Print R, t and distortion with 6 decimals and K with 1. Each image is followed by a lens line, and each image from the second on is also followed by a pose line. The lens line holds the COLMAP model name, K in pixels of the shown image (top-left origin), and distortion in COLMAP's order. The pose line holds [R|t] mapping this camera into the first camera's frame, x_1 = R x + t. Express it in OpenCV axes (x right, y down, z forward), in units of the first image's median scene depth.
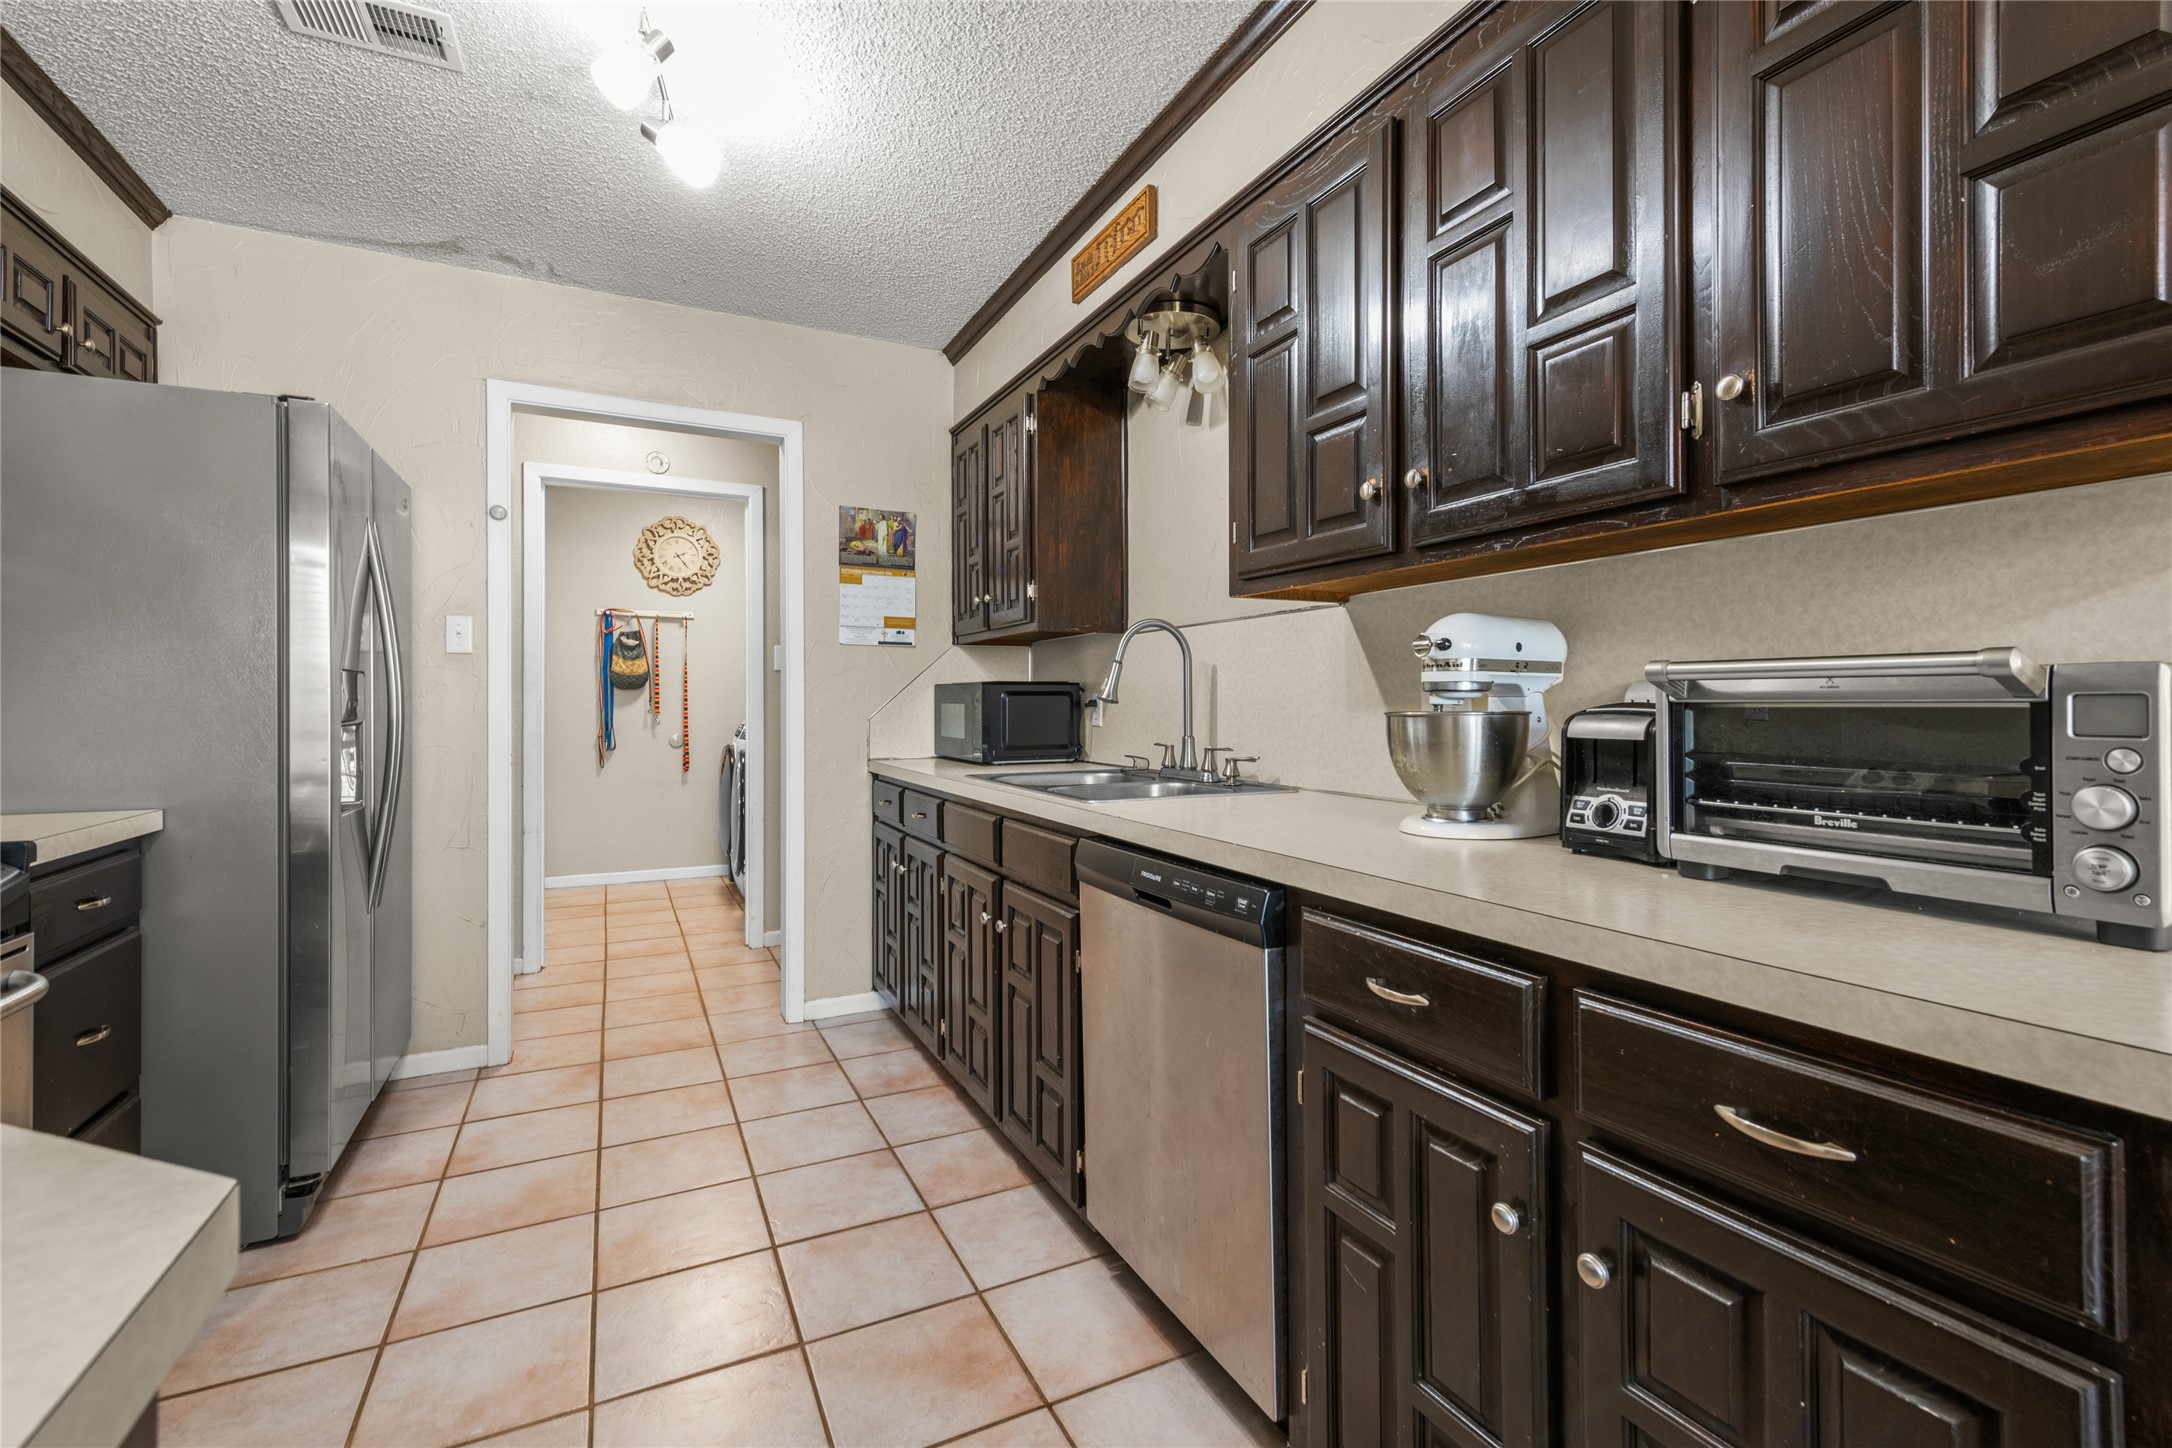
lens RADIAL K [[954.6, 0, 1093.2], [0, 954.6, 698.2], [0, 0, 1]] dist [0.018782, -0.006666]
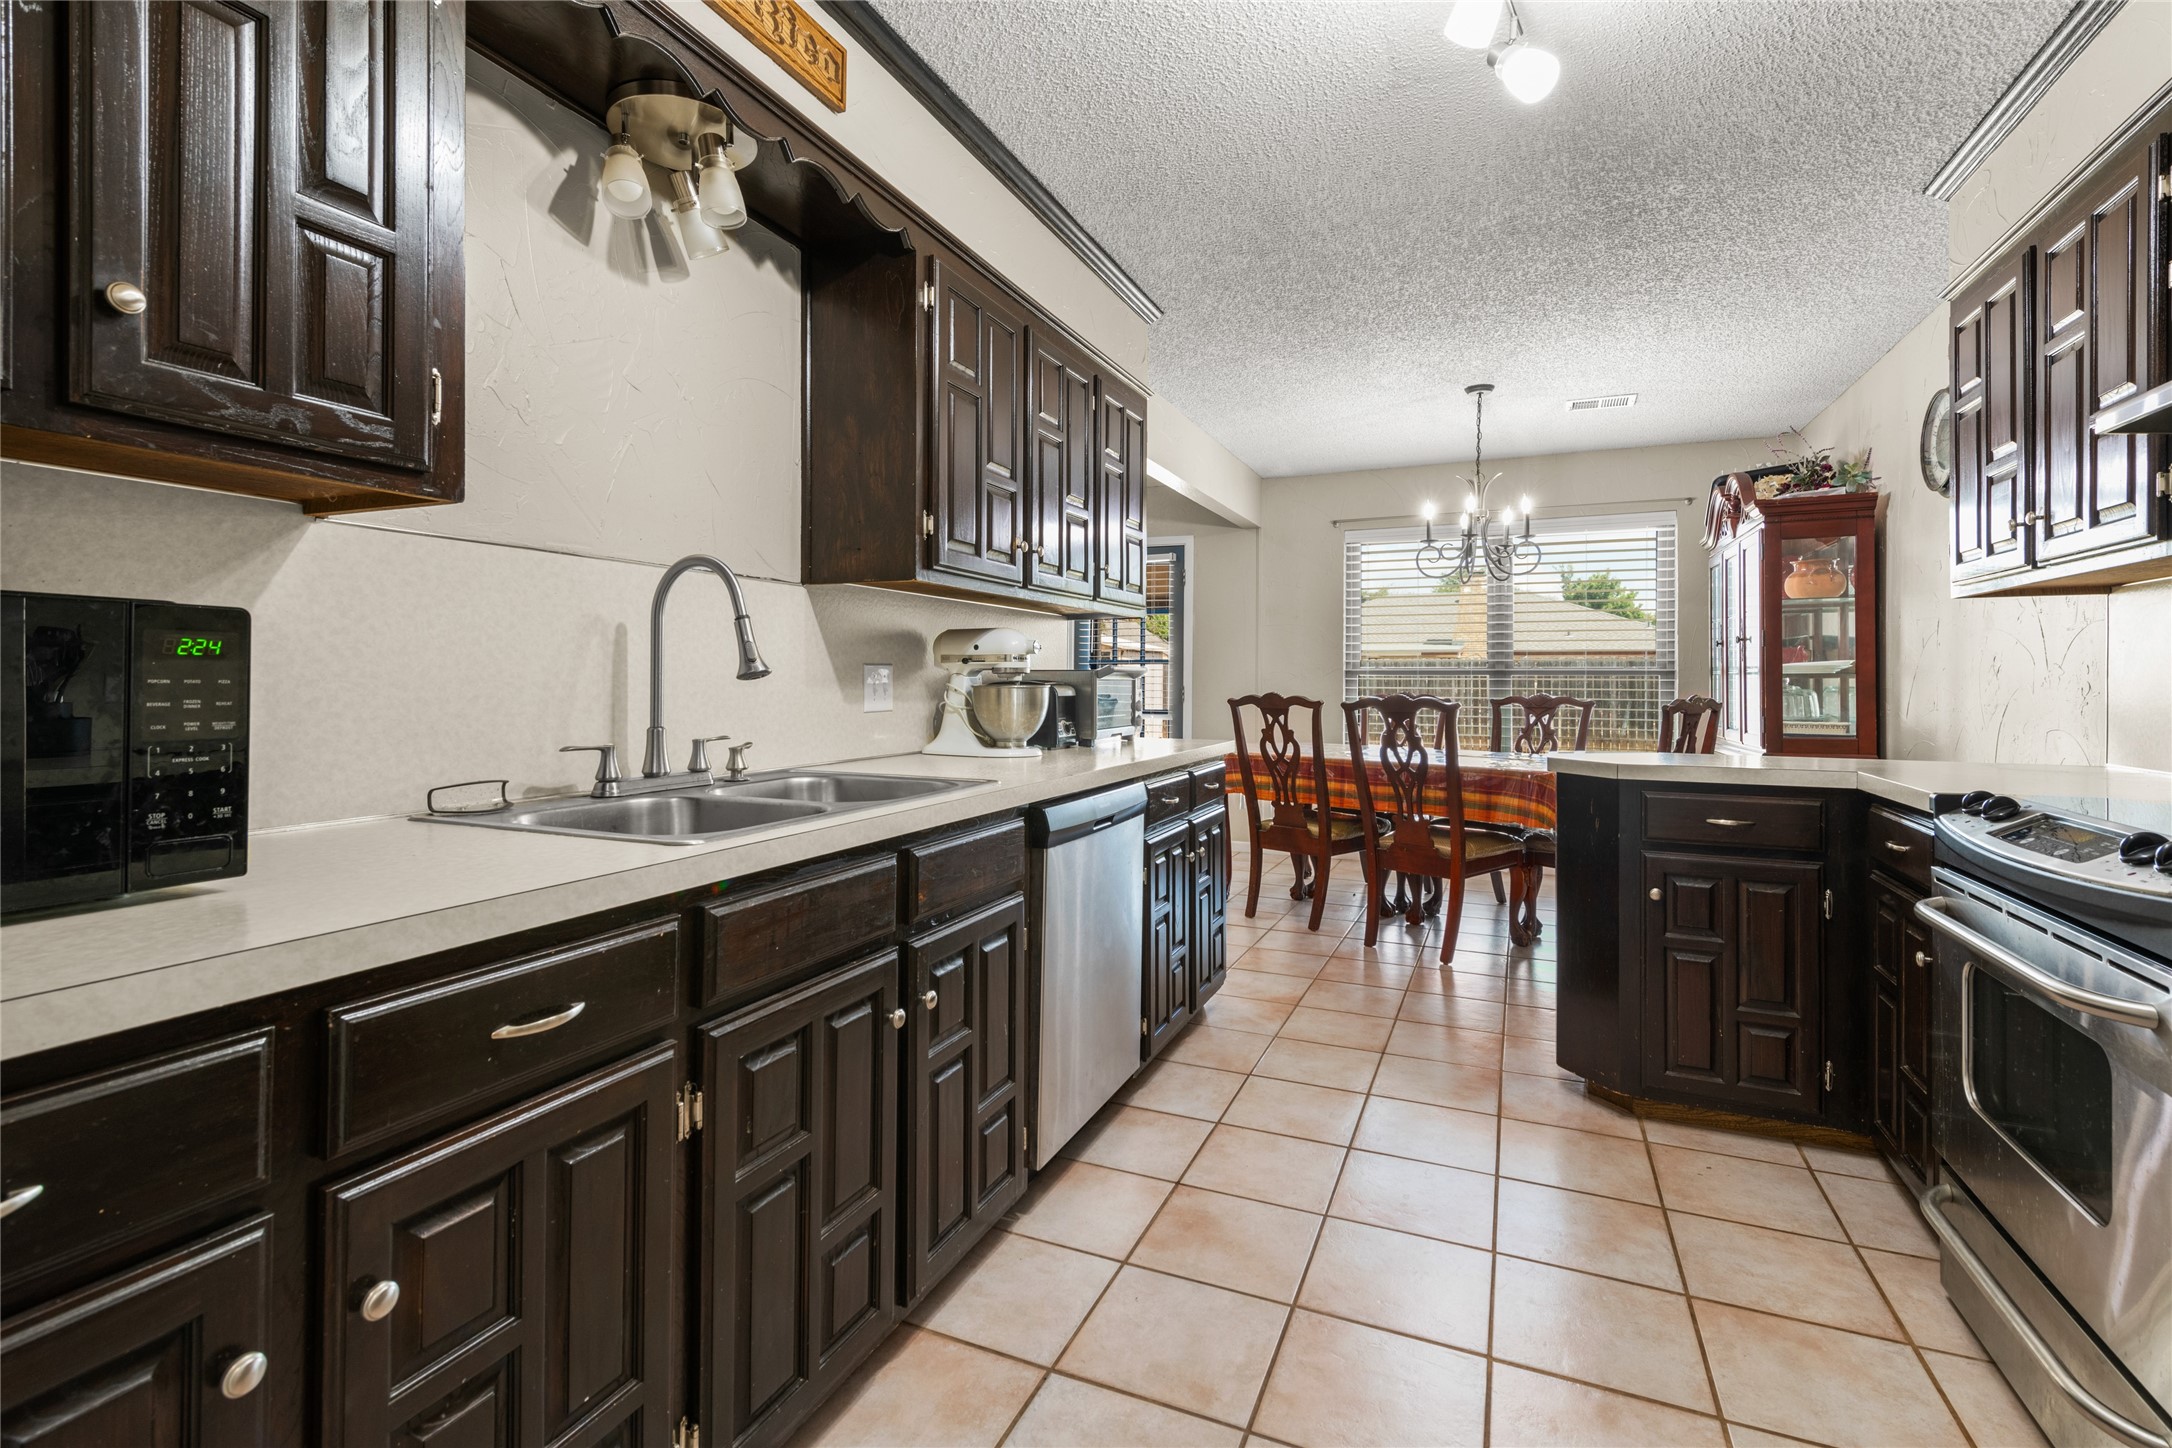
lens RADIAL K [[976.4, 0, 1095.8], [0, 976.4, 670.2], [0, 0, 1]] dist [0.021737, -0.009136]
pose [[-0.643590, 0.006795, 0.765340, -0.514154], [-0.006441, 0.999877, -0.014294, 0.005644], [-0.765343, -0.014130, -0.643467, 0.975636]]
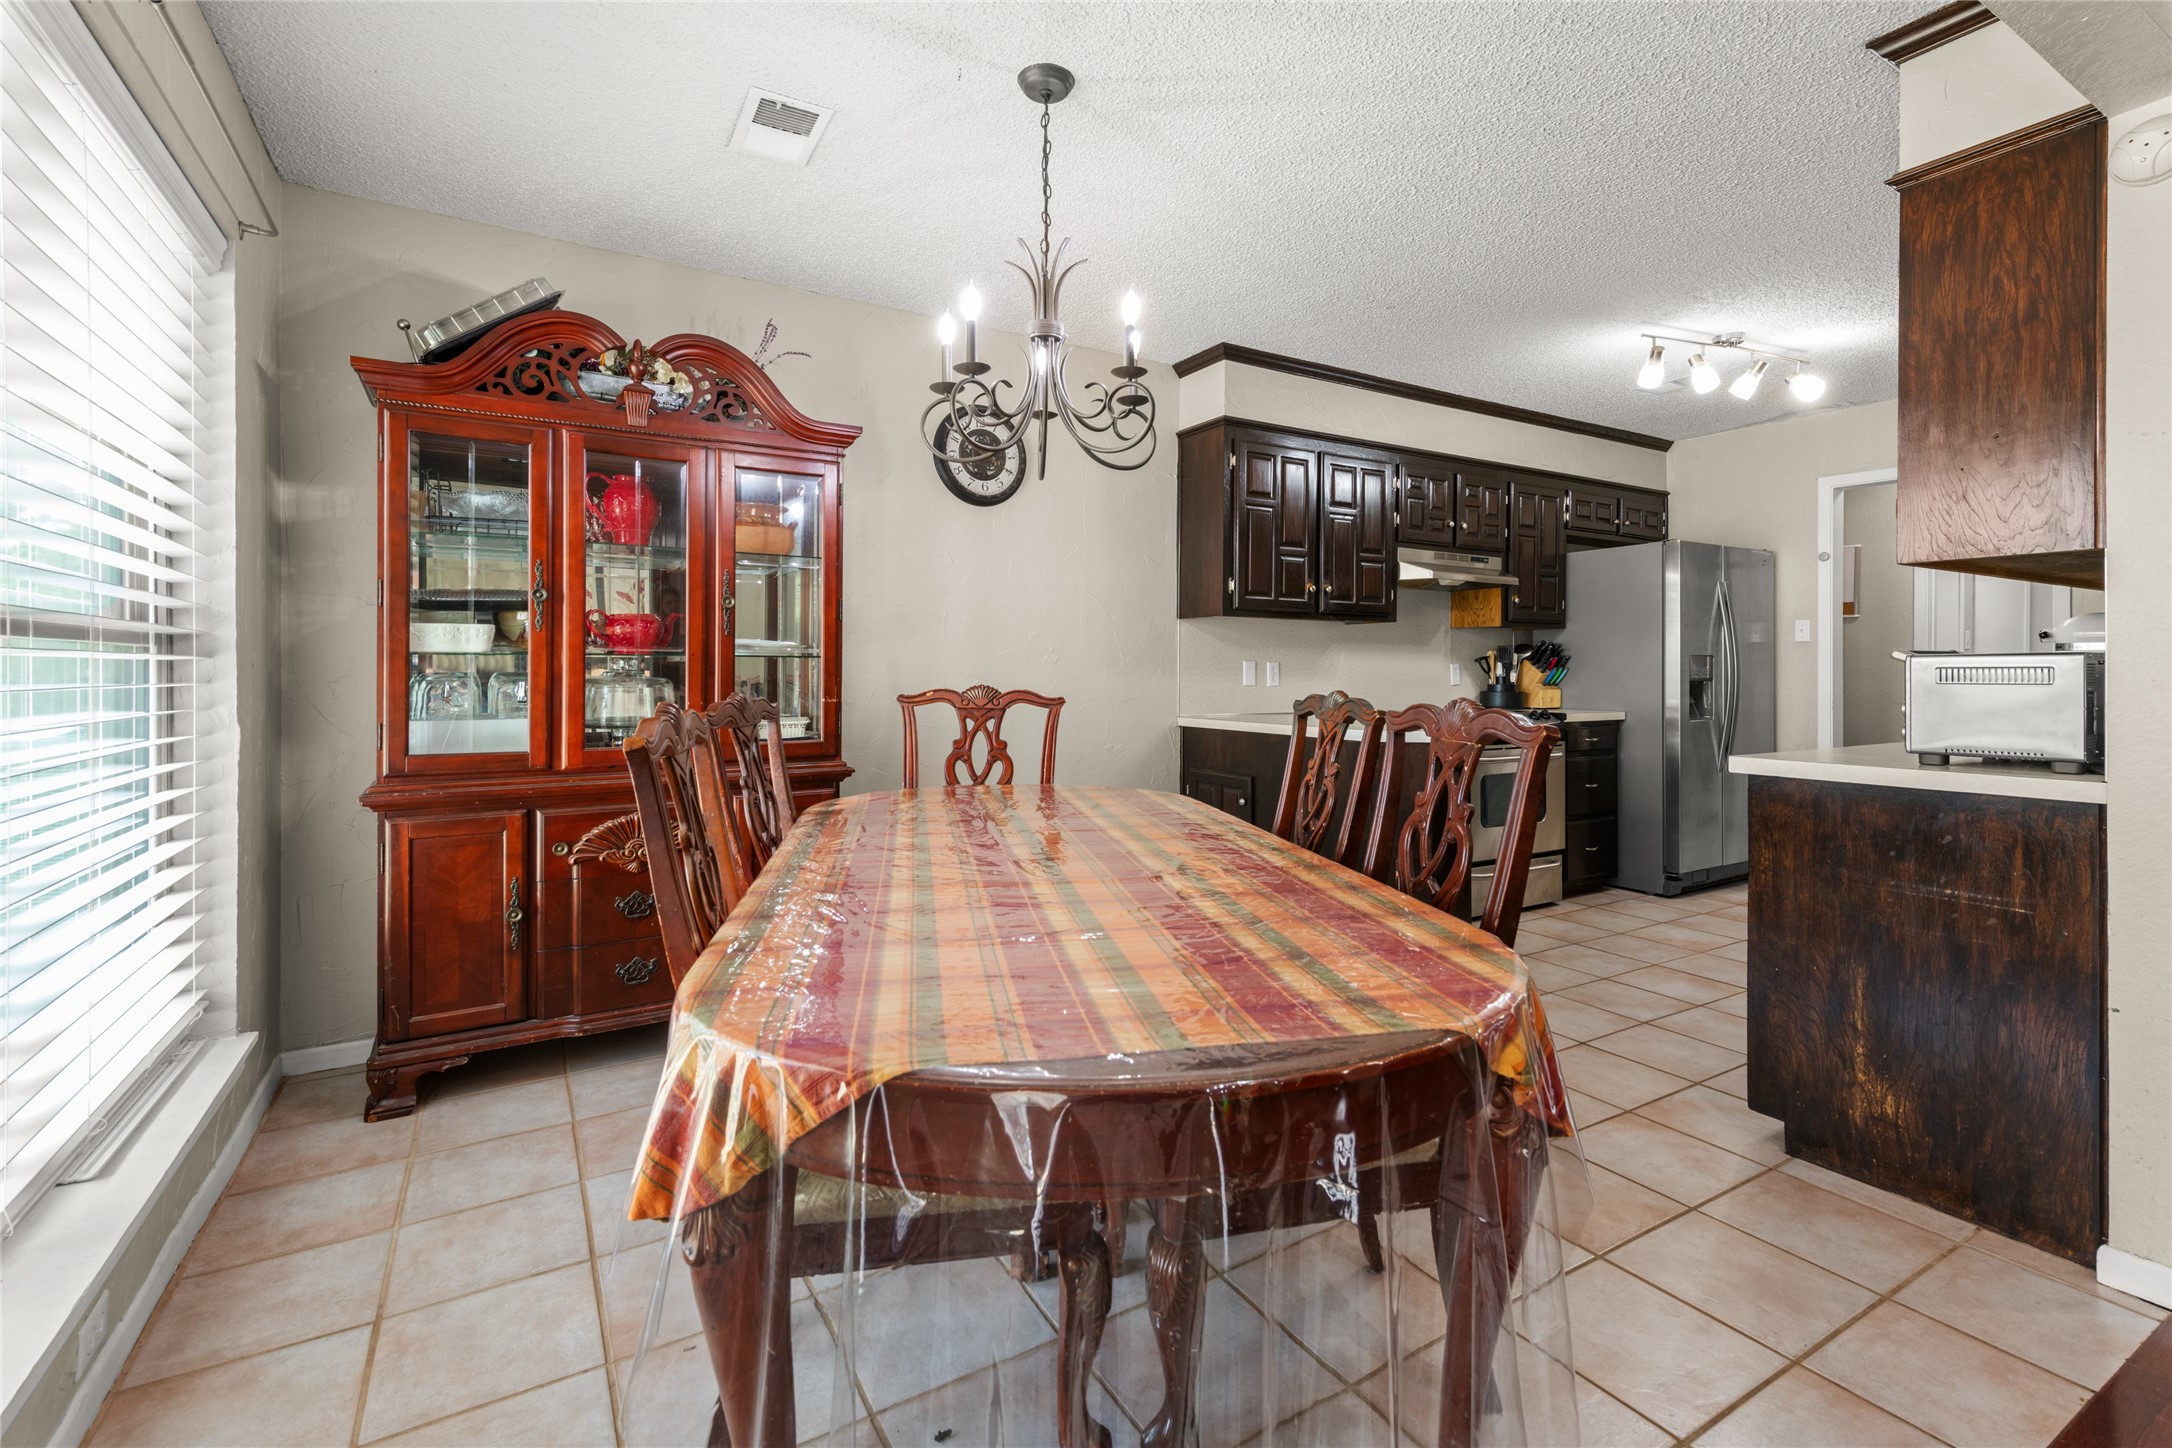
lens RADIAL K [[972.1, 0, 1097.3], [0, 972.1, 677.8], [0, 0, 1]] dist [0.026015, -0.008293]
pose [[0.080173, 0.006890, -0.996757, 0.914716], [0.004069, 0.999966, 0.007240, 0.000345], [0.996773, -0.004636, 0.080142, -0.367640]]
